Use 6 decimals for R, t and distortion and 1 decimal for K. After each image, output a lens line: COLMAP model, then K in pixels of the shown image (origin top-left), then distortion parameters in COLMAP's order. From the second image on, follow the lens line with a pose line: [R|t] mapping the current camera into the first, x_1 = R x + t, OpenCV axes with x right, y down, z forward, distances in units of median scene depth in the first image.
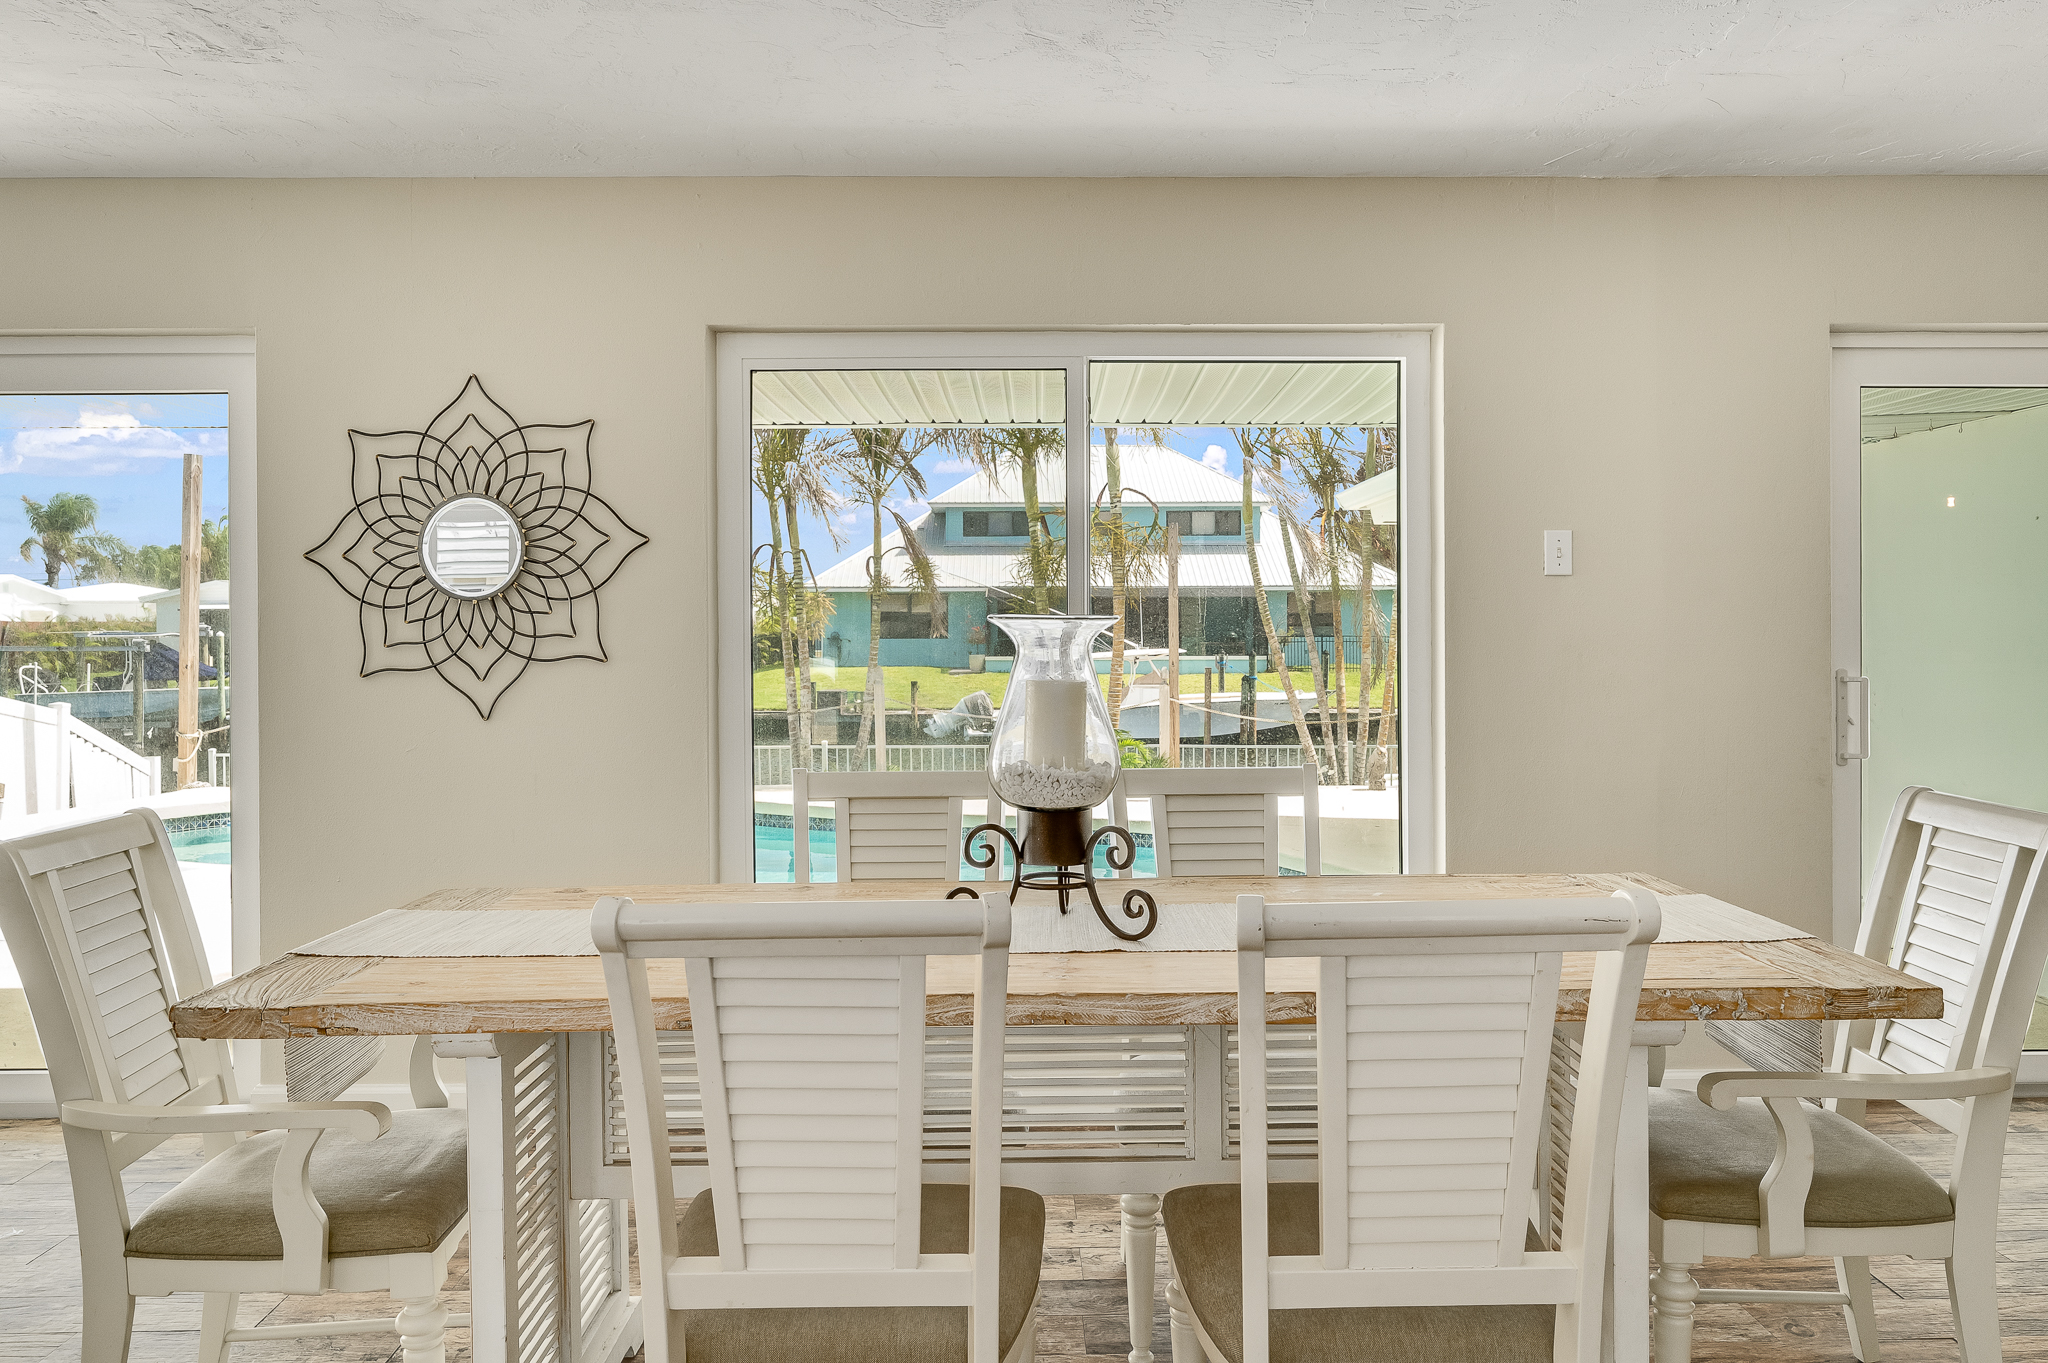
lens RADIAL K [[1464.7, 0, 1027.0], [0, 1464.7, 663.0], [0, 0, 1]] dist [-0.003901, 0.000716]
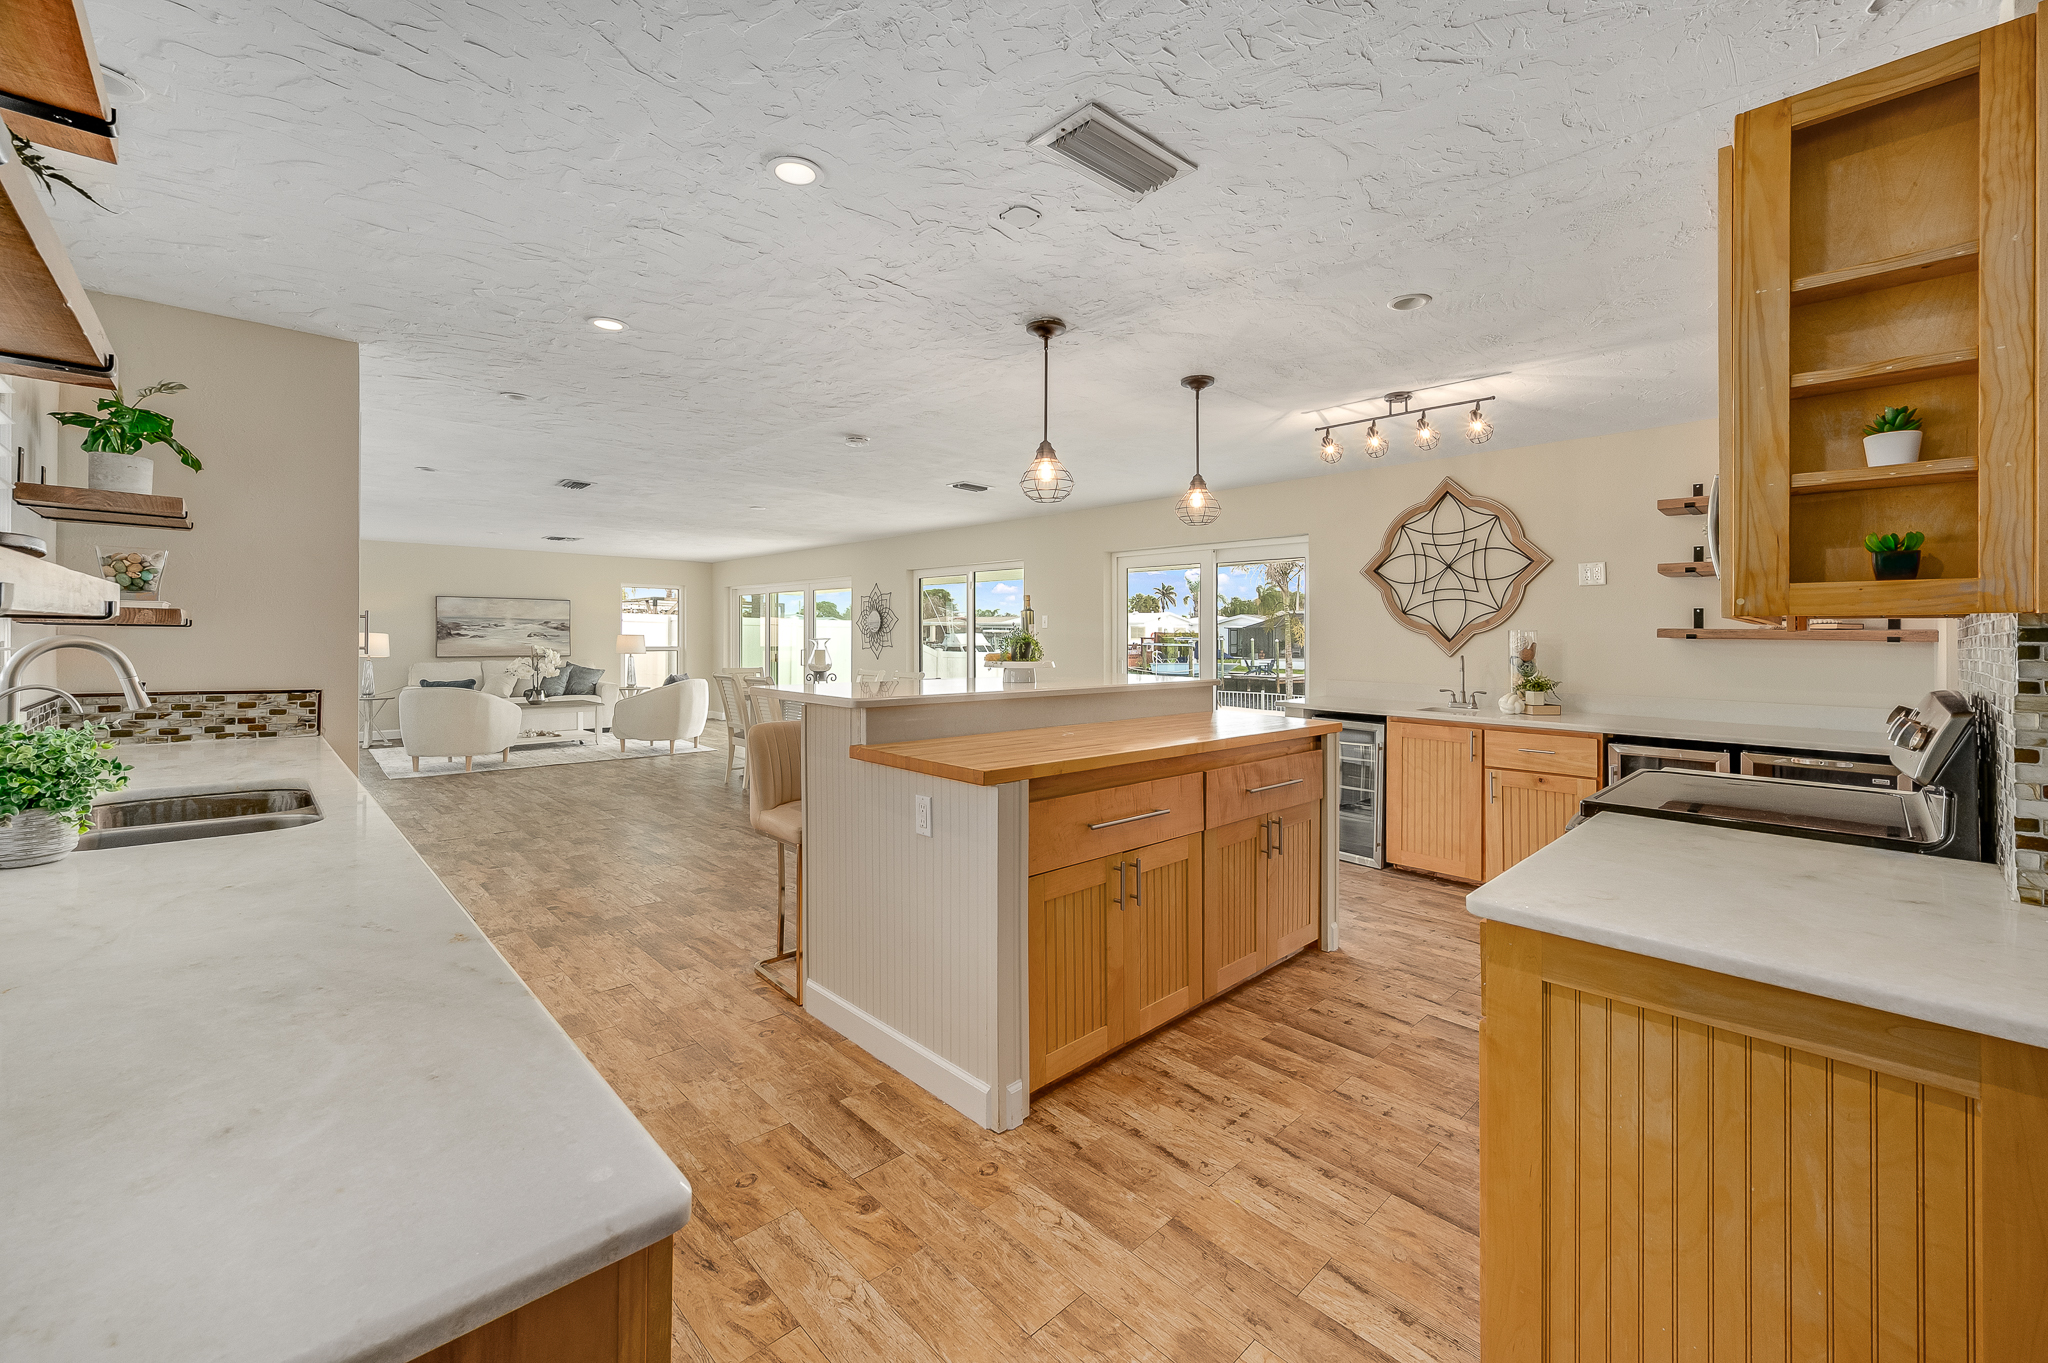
lens RADIAL K [[815.2, 0, 1029.9], [0, 815.2, 645.2], [0, 0, 1]] dist [-0.002073, 0.000749]
pose [[0.670851, 0.016875, -0.741400, 1.829423], [-0.026946, 0.999636, -0.001629, -0.013585], [0.741102, 0.021071, 0.671062, -0.342855]]
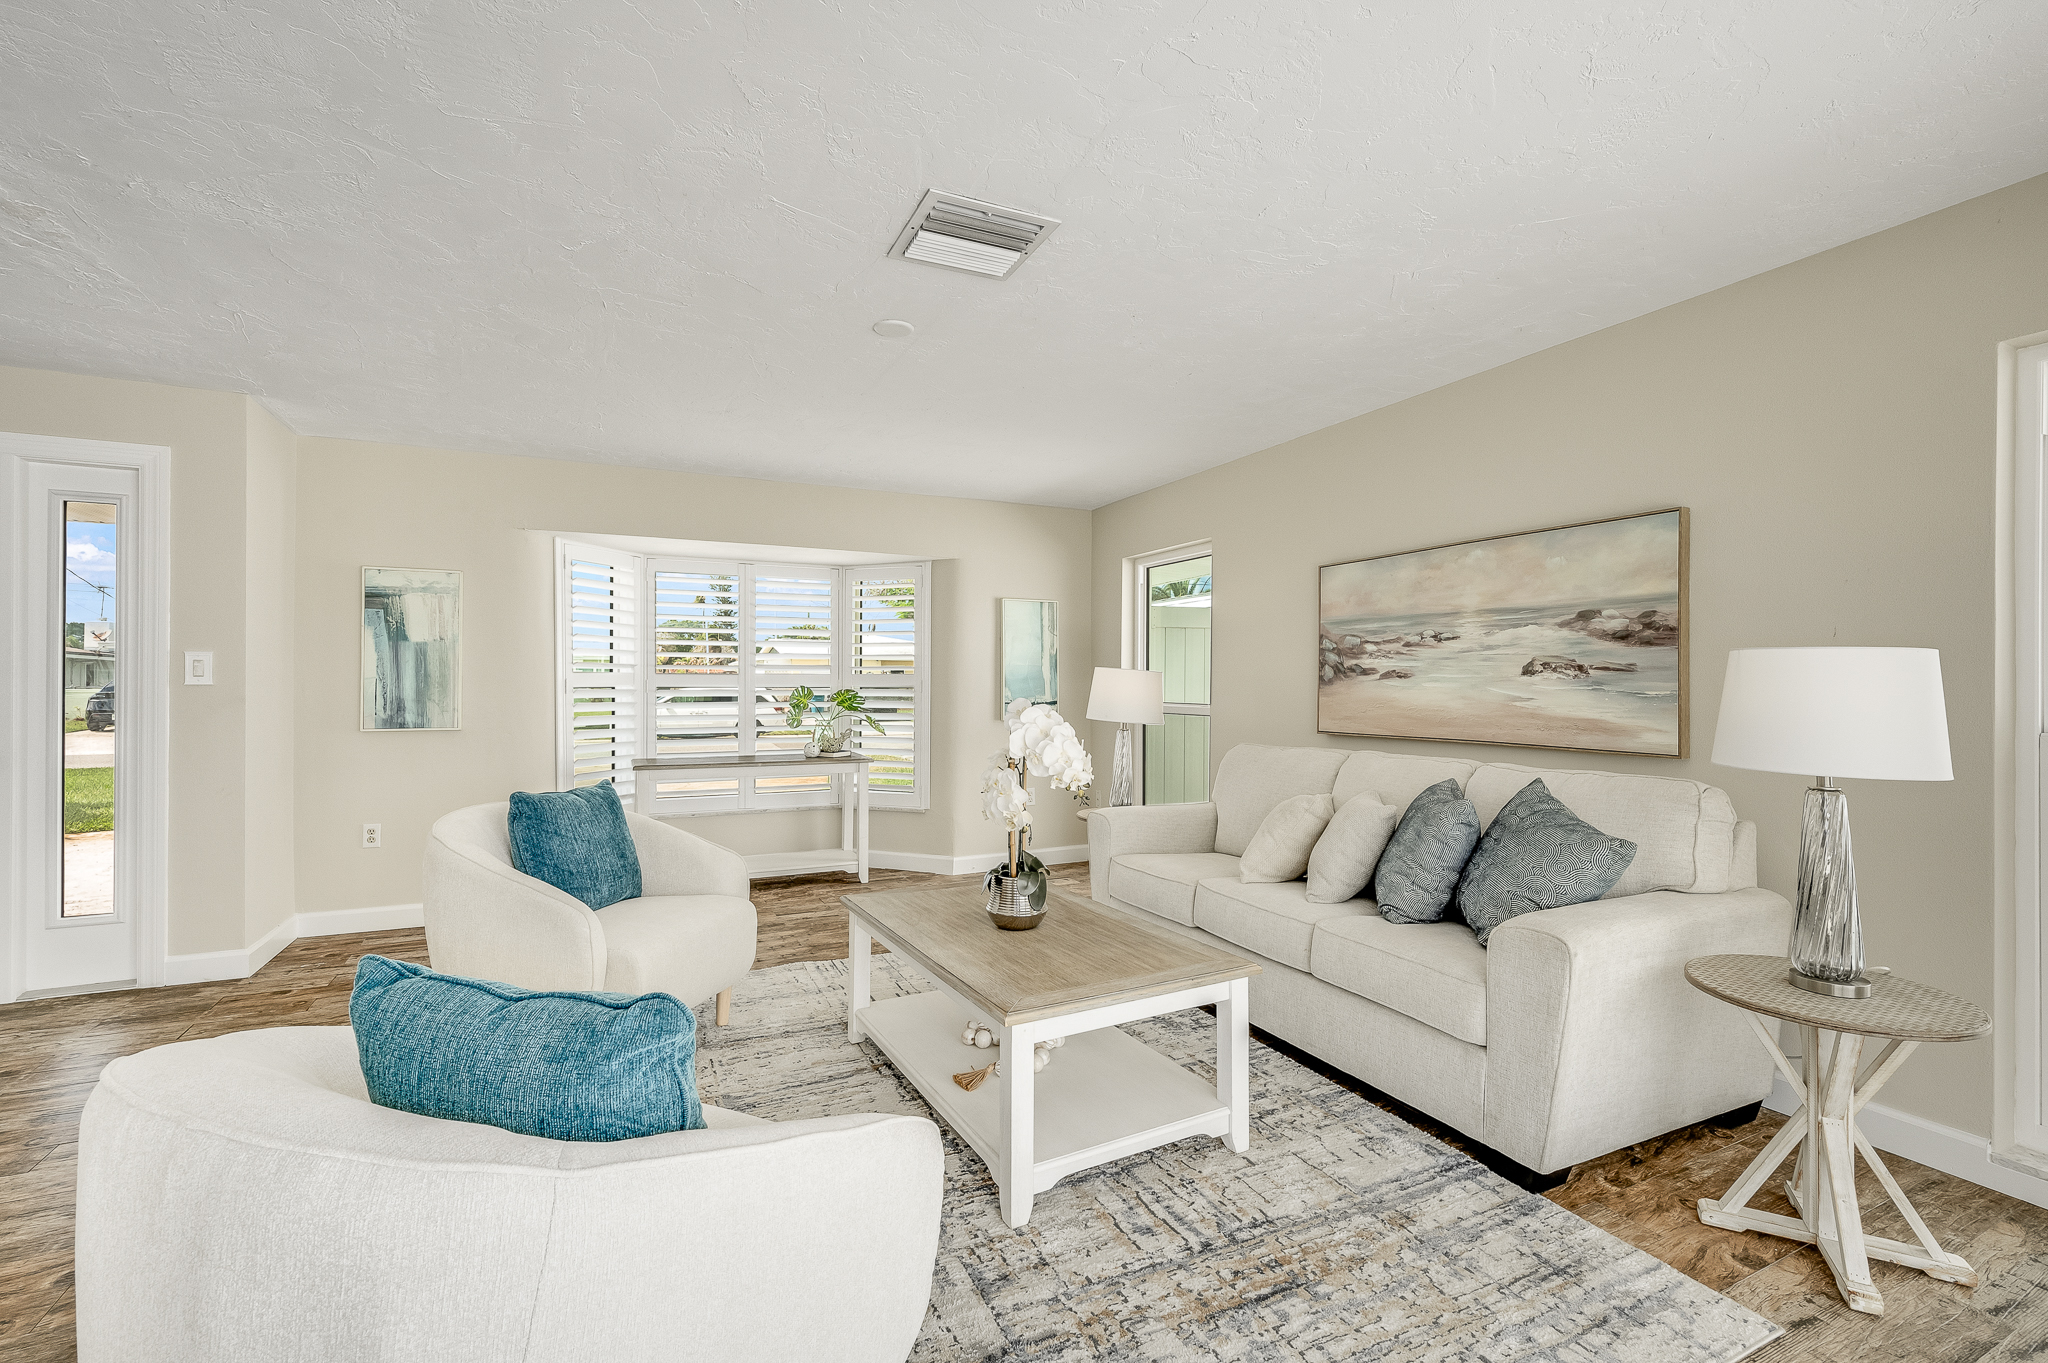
lens RADIAL K [[882.6, 0, 1027.7], [0, 882.6, 678.3], [0, 0, 1]] dist [-0.002097, 0.000335]
pose [[-0.910930, -0.001162, -0.412560, -0.805233], [-0.008672, 0.999829, 0.016332, -0.005429], [0.412471, 0.018455, -0.910784, 0.876258]]
